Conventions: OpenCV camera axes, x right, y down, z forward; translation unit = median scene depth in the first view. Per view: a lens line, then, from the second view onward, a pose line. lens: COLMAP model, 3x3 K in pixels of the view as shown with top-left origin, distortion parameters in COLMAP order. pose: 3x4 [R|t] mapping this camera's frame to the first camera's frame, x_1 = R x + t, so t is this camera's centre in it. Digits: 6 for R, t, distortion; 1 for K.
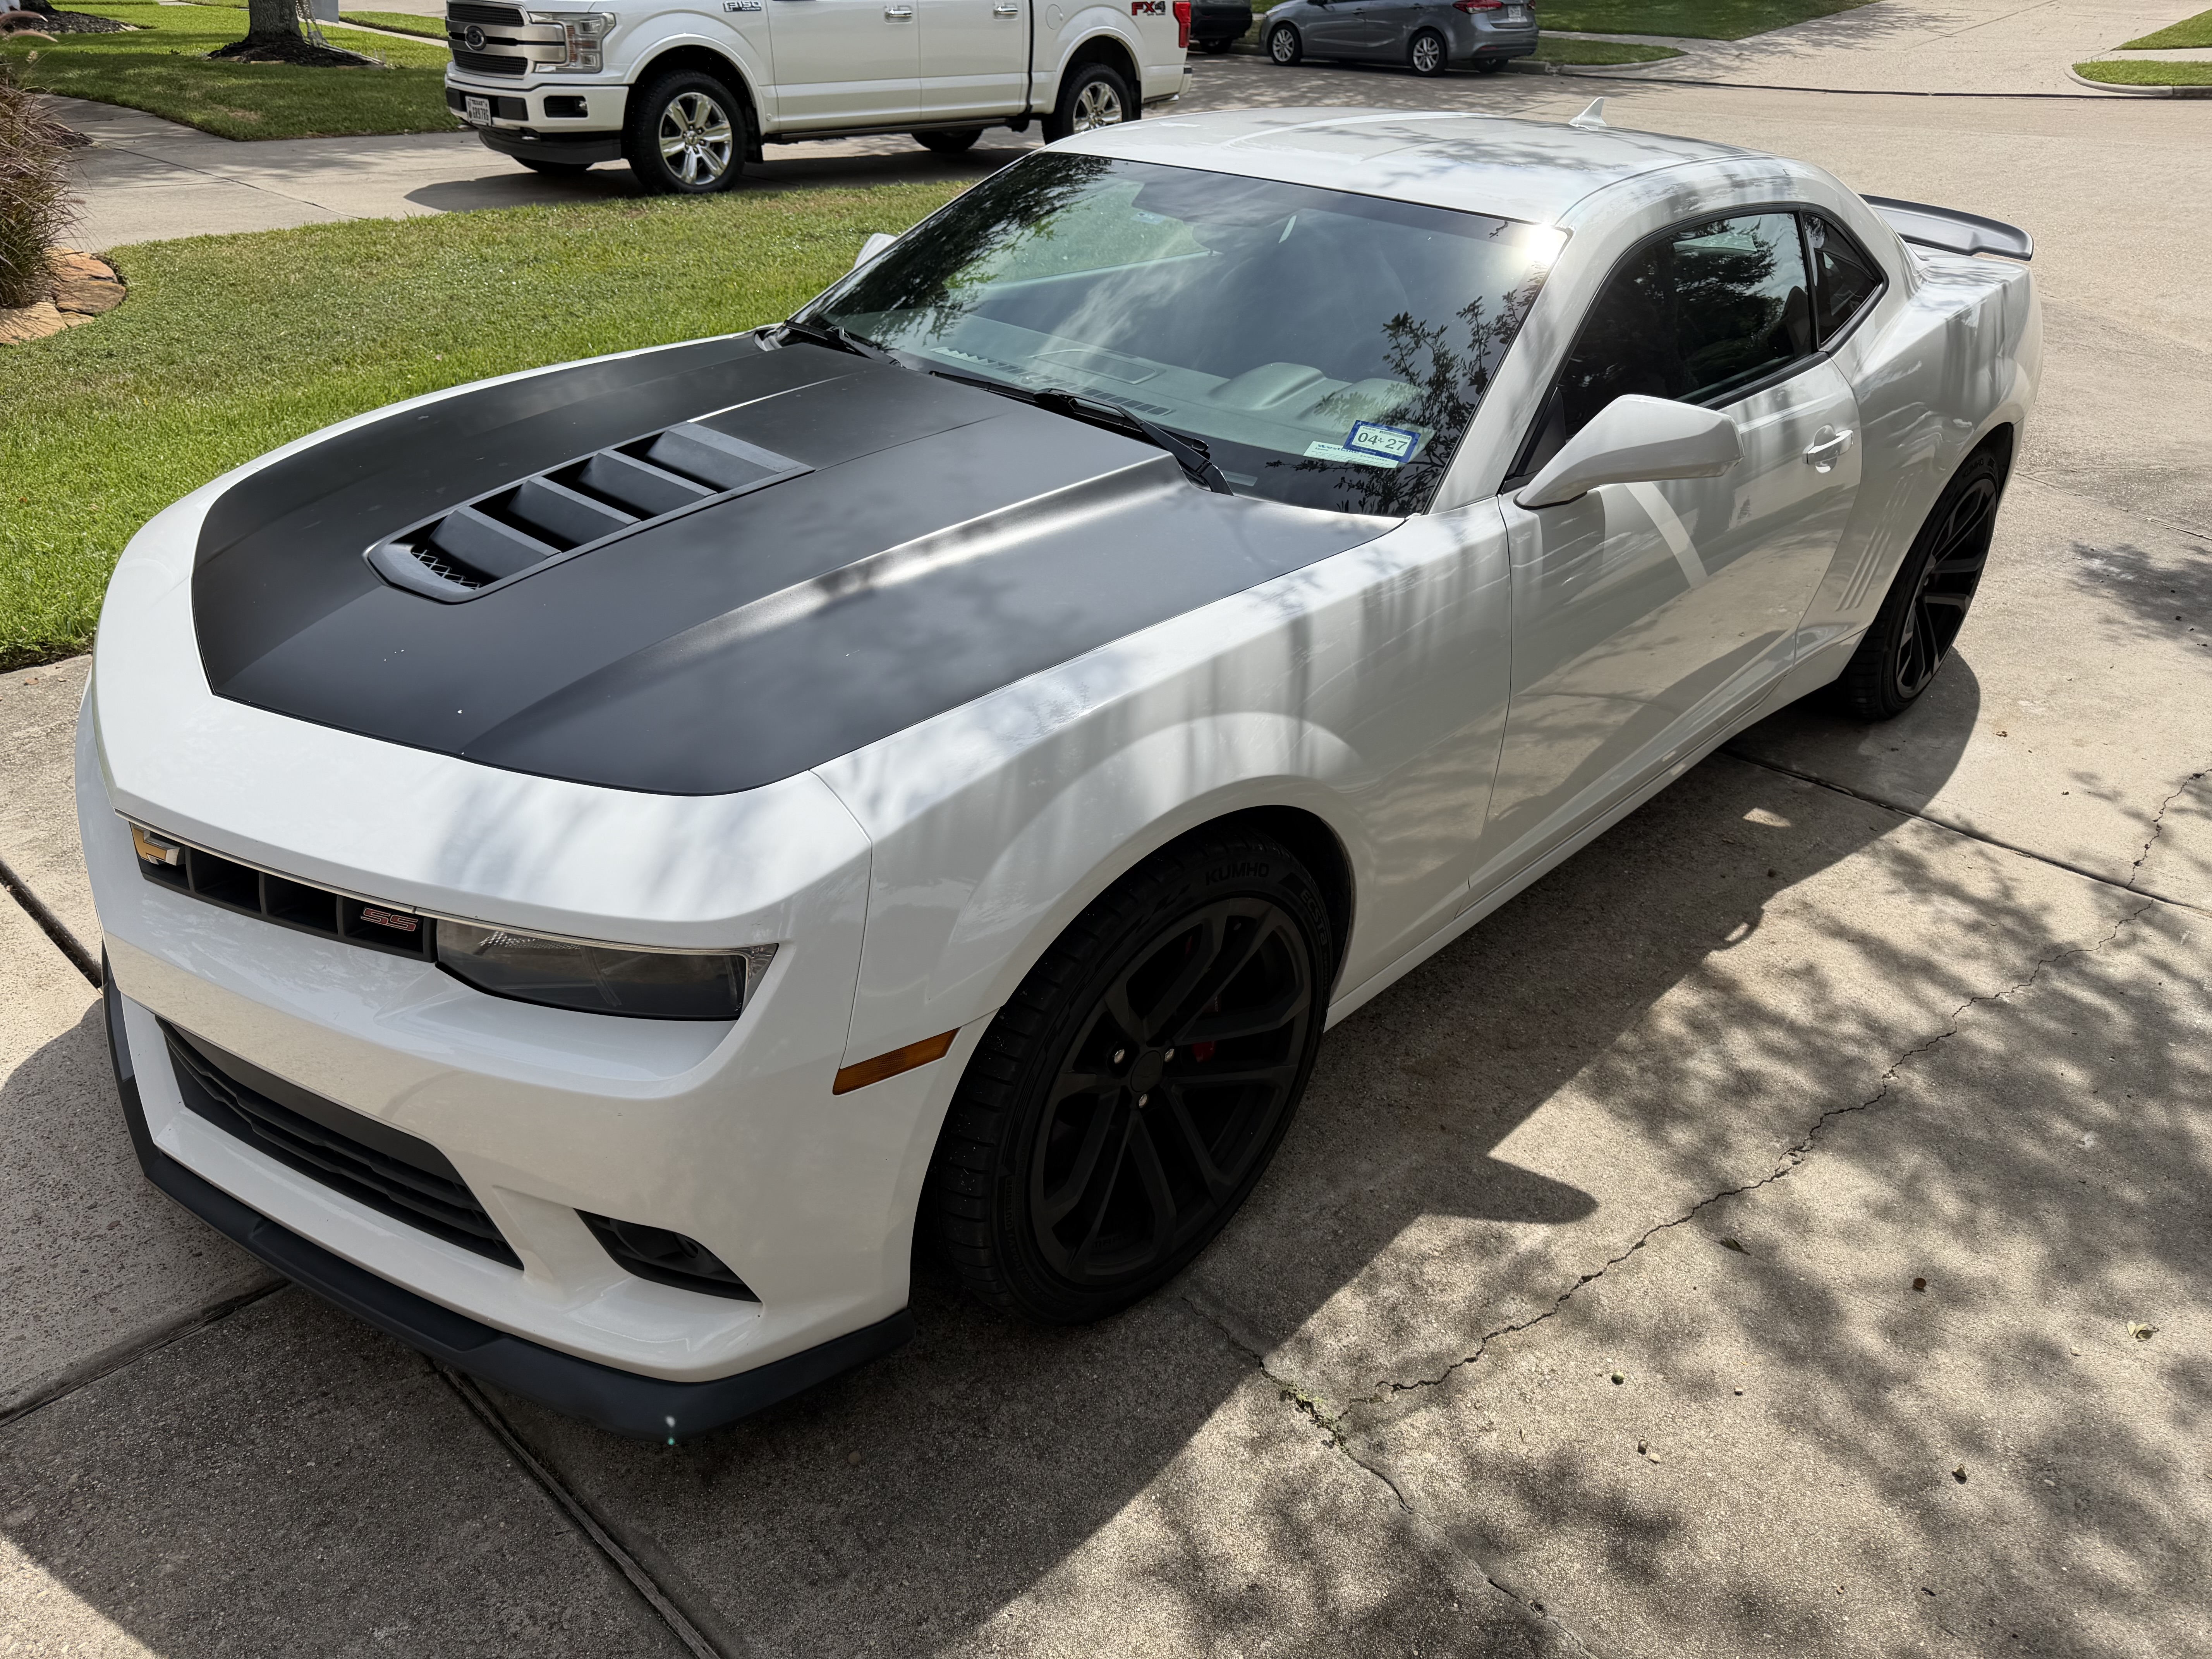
lens RADIAL K [[1577.2, 0, 1102.9], [0, 1577.2, 833.2], [0, 0, 1]] dist [0.006791, -0.018690]
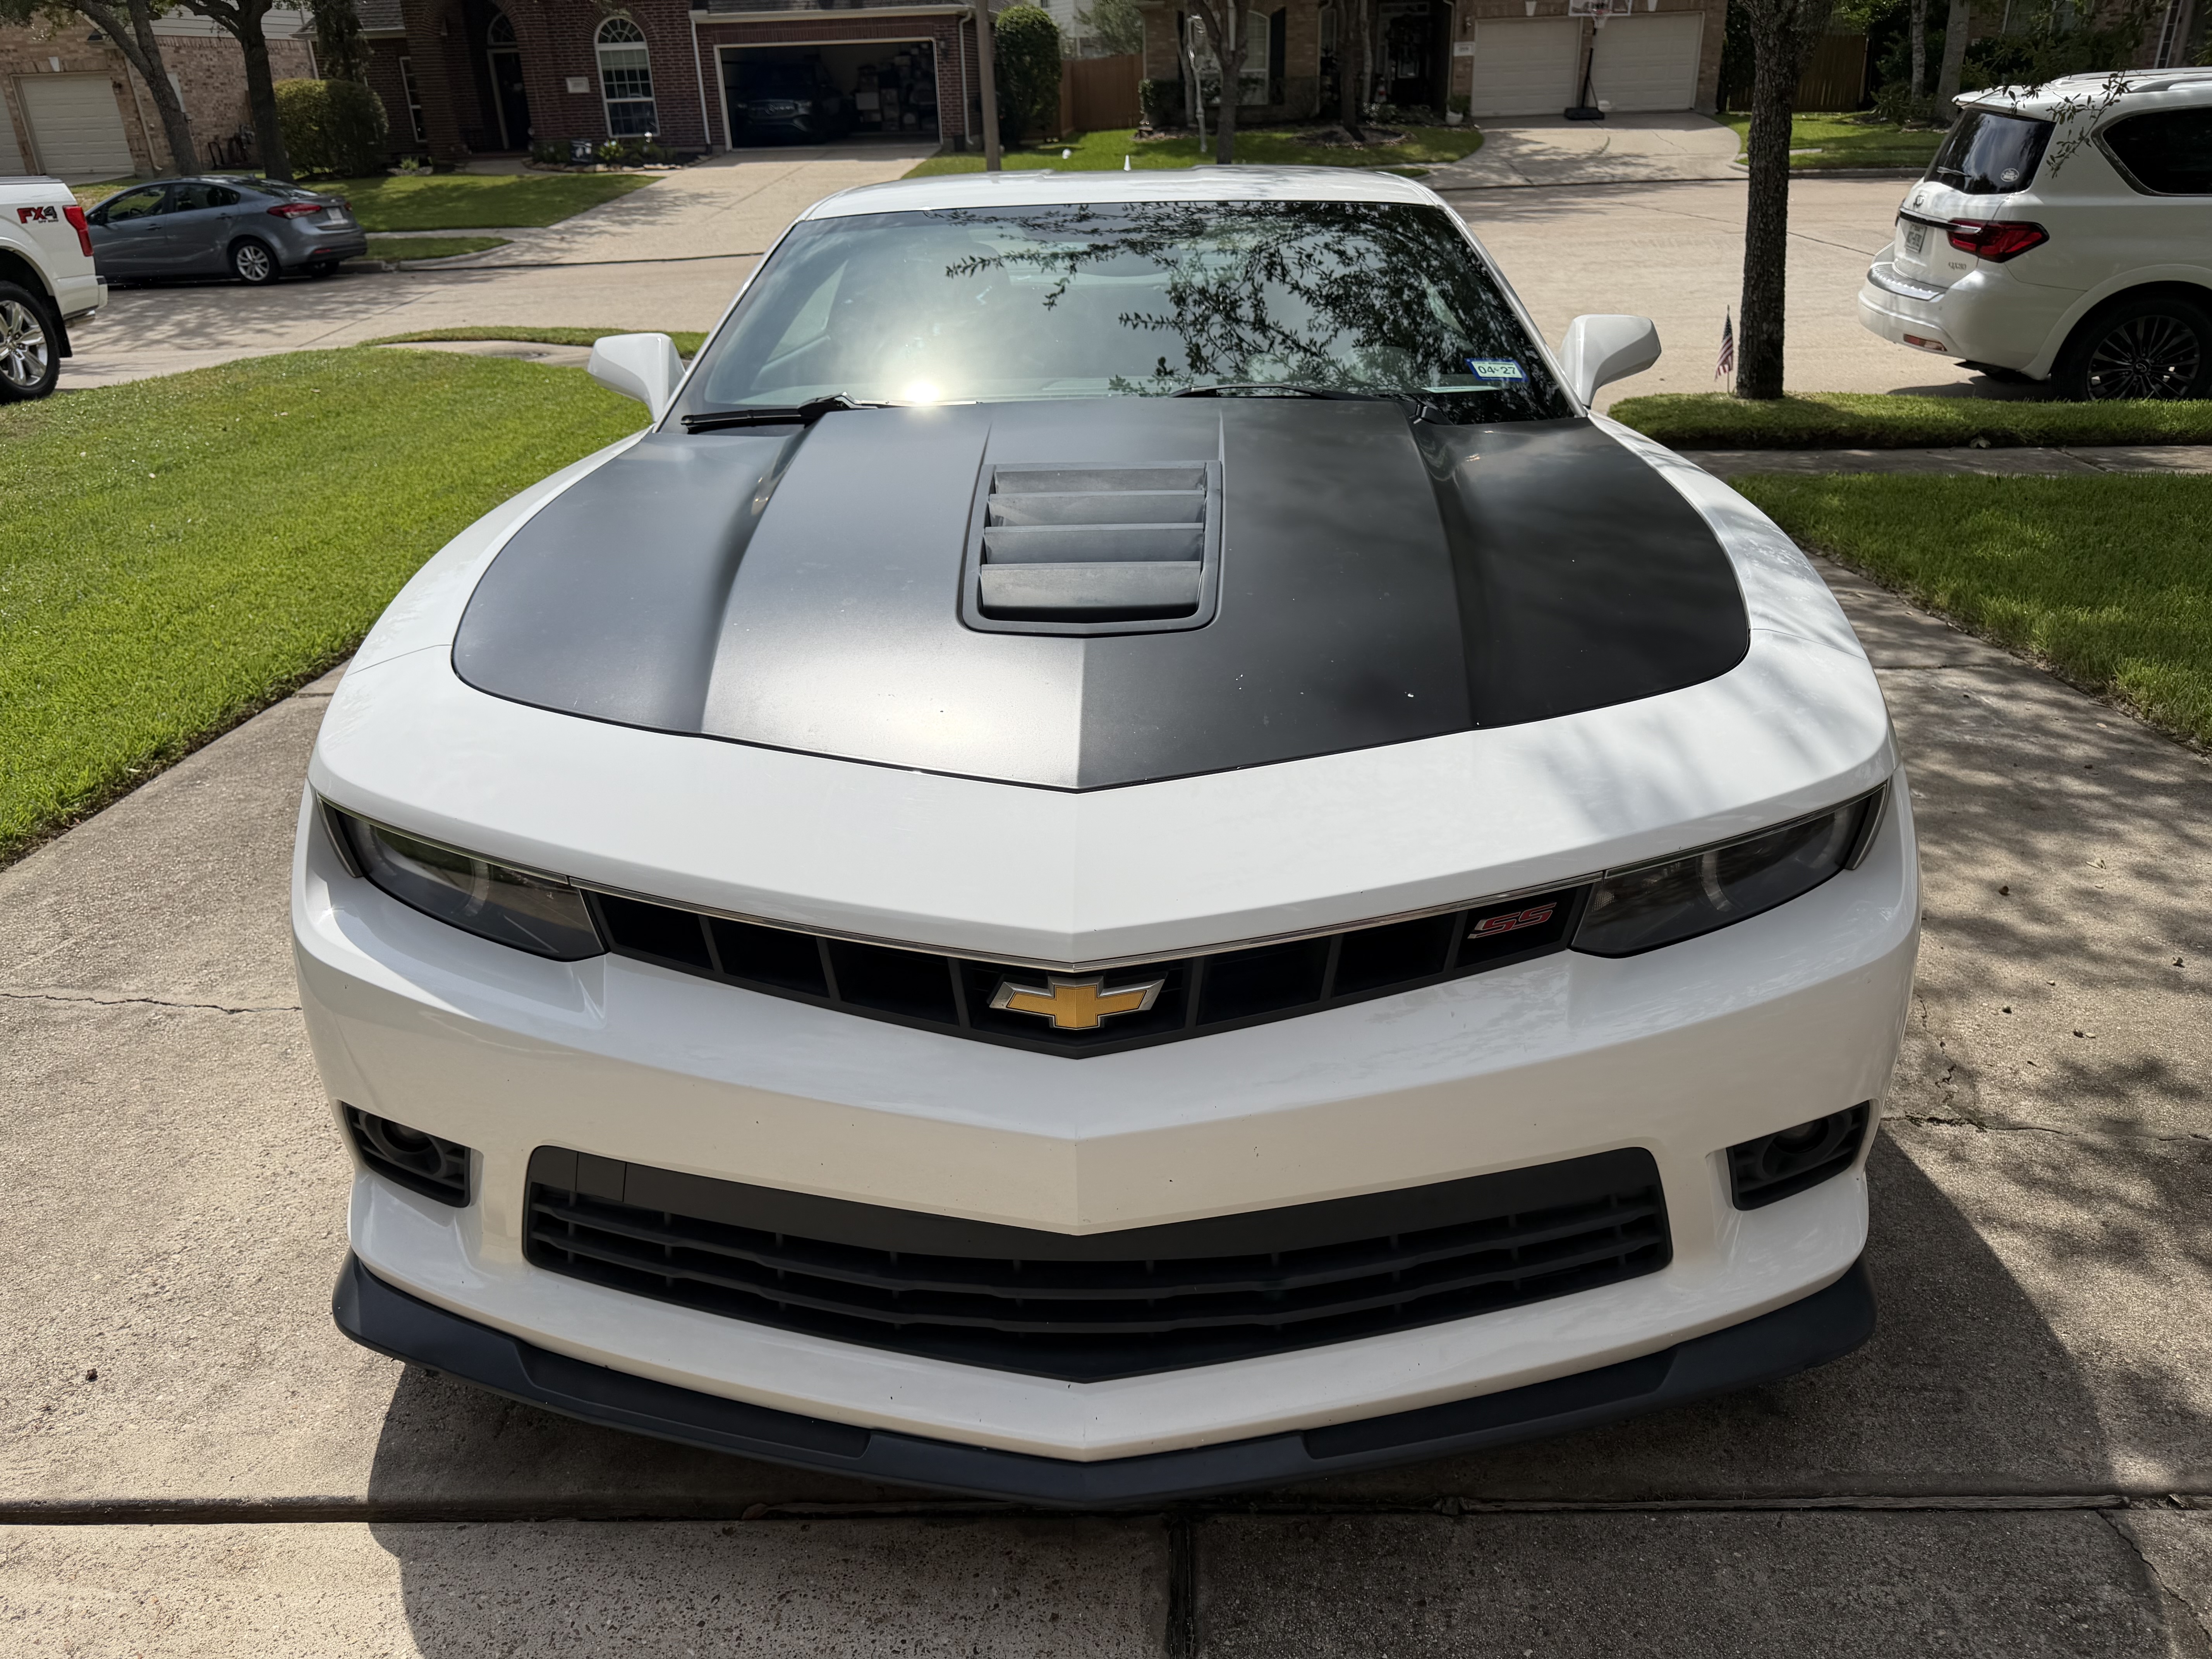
lens RADIAL K [[1577.2, 0, 1100.9], [0, 1577.2, 833.2], [0, 0, 1]] dist [0.006791, -0.018690]
pose [[0.742746, -0.302765, 0.597212, -0.686907], [0.366961, 0.930113, 0.015147, -0.052319], [-0.560060, 0.207903, 0.801941, 0.275338]]
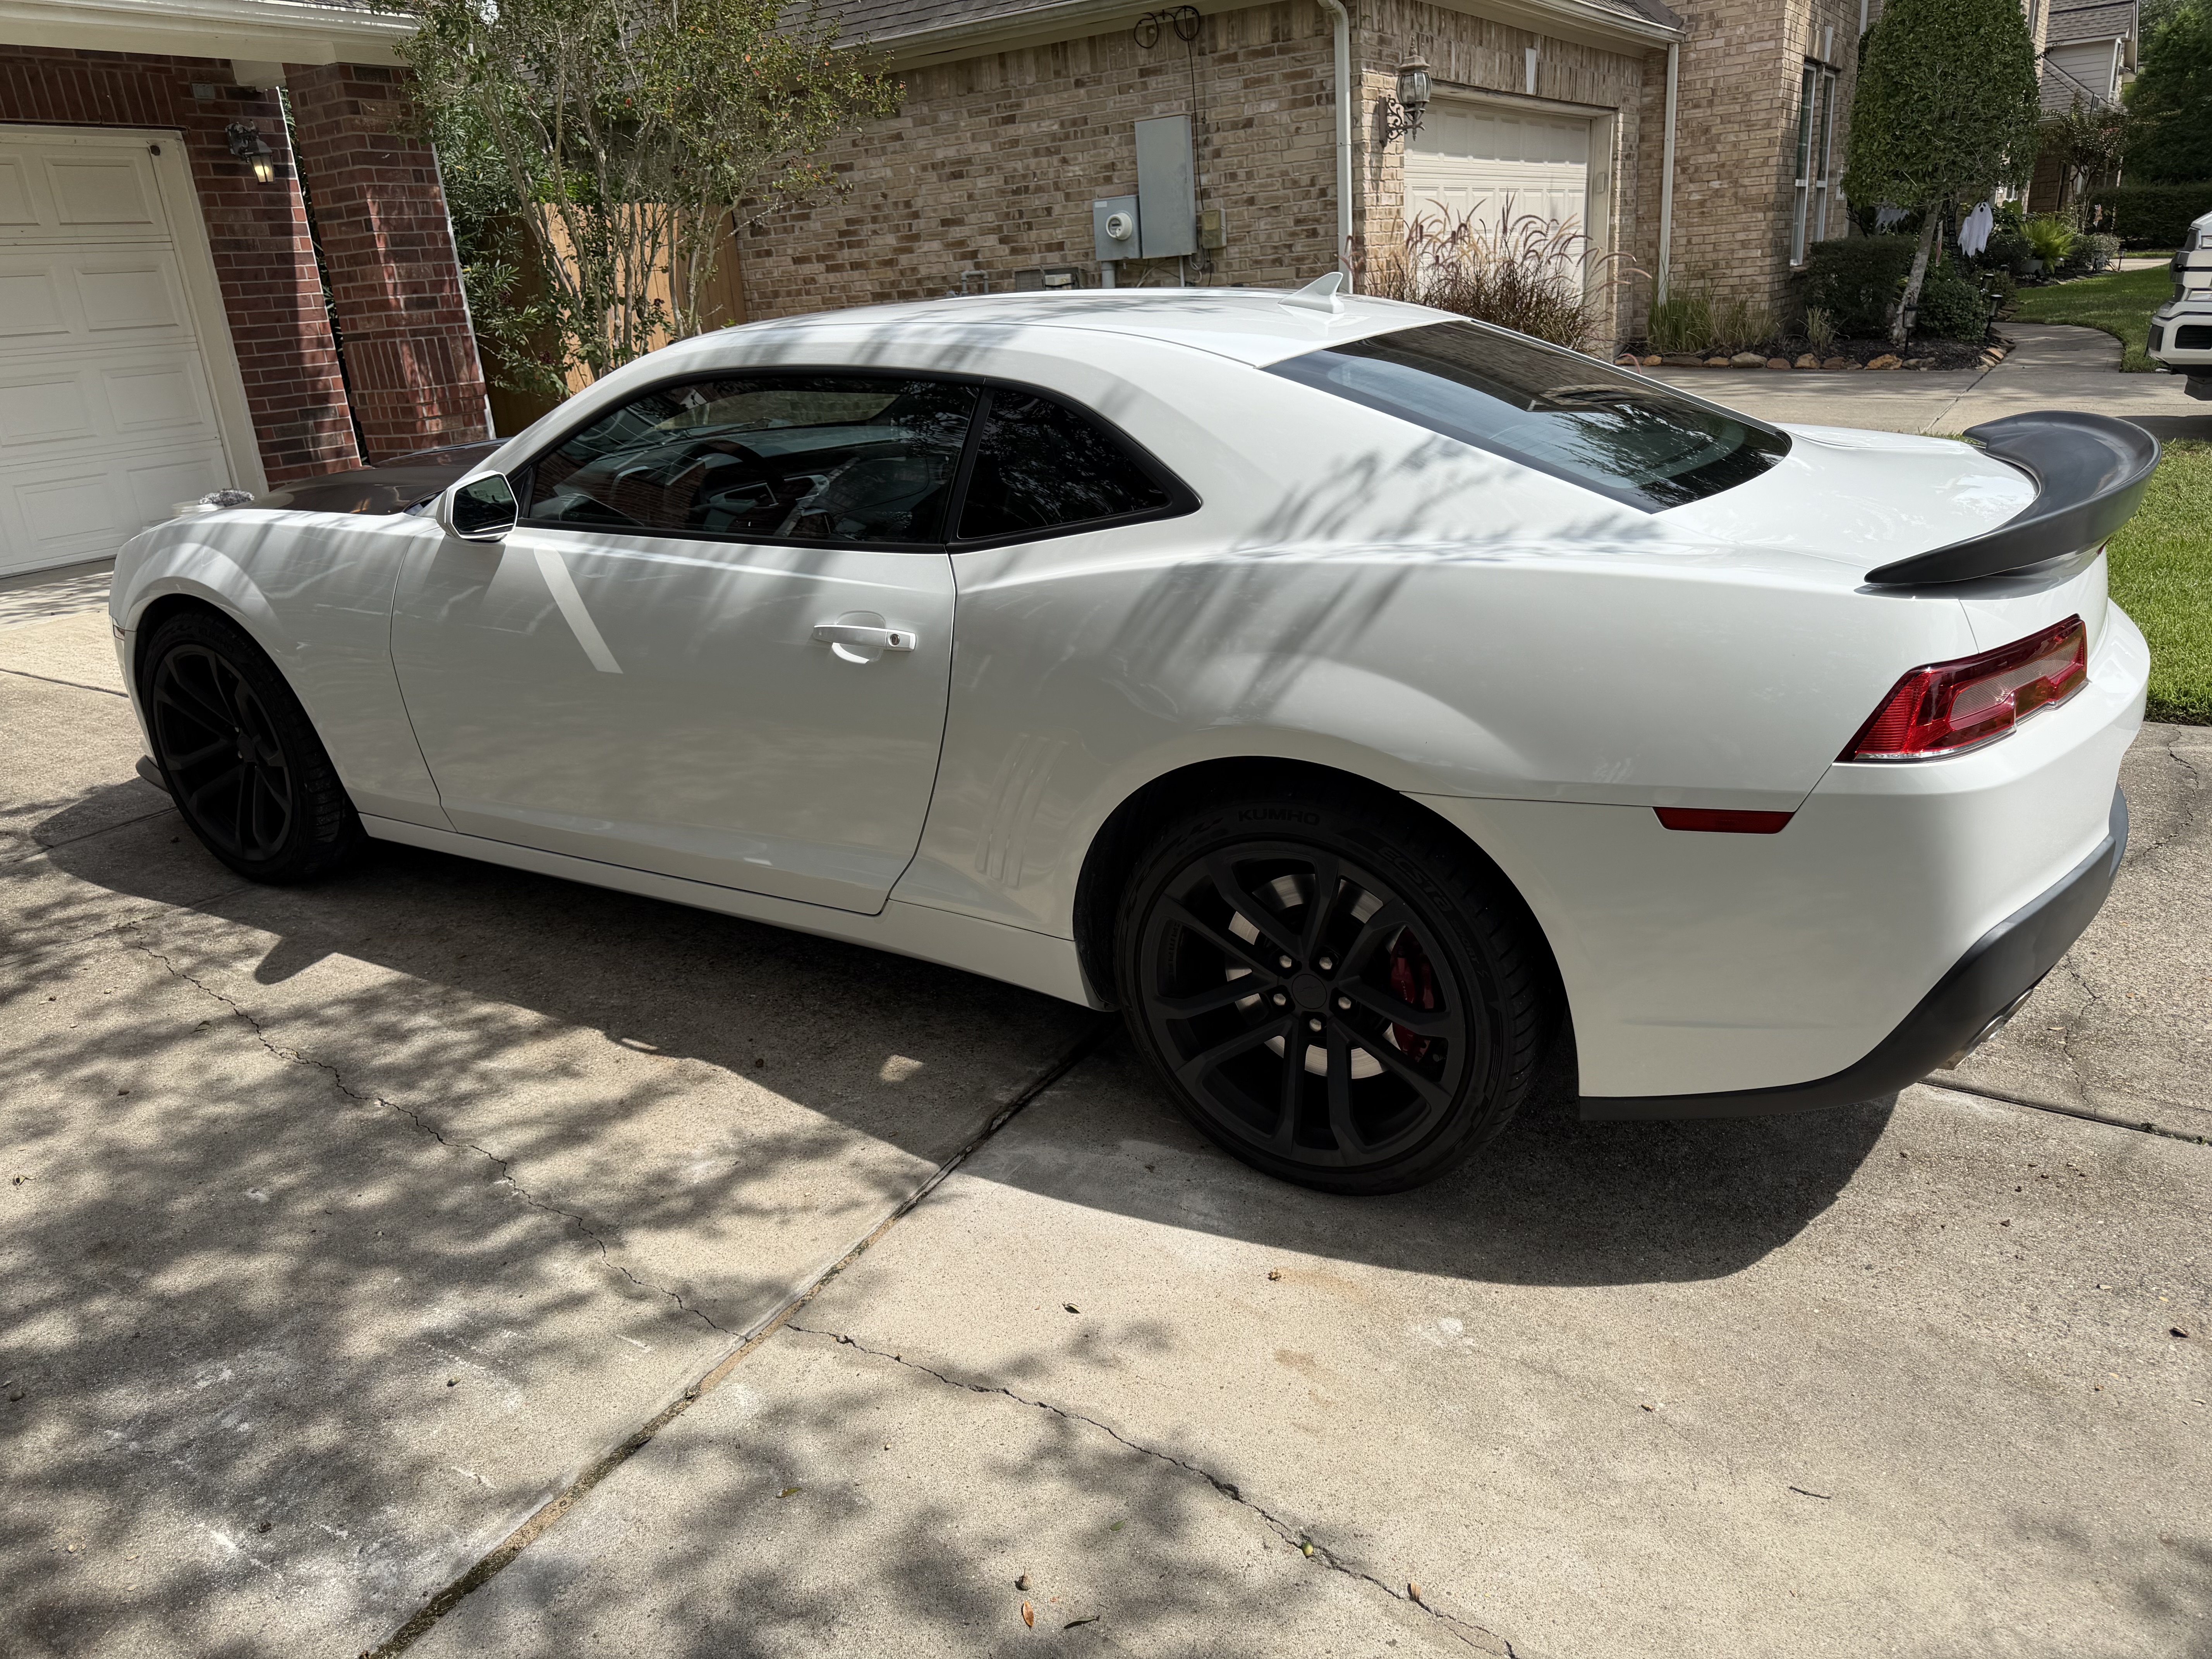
lens RADIAL K [[1577.2, 0, 1110.6], [0, 1577.2, 828.0], [0, 0, 1]] dist [0.006791, -0.018690]
pose [[0.222428, 0.304931, -0.926036, 1.518659], [-0.441800, 0.878235, 0.183073, -0.420573], [0.869102, 0.368402, 0.330062, 0.973600]]
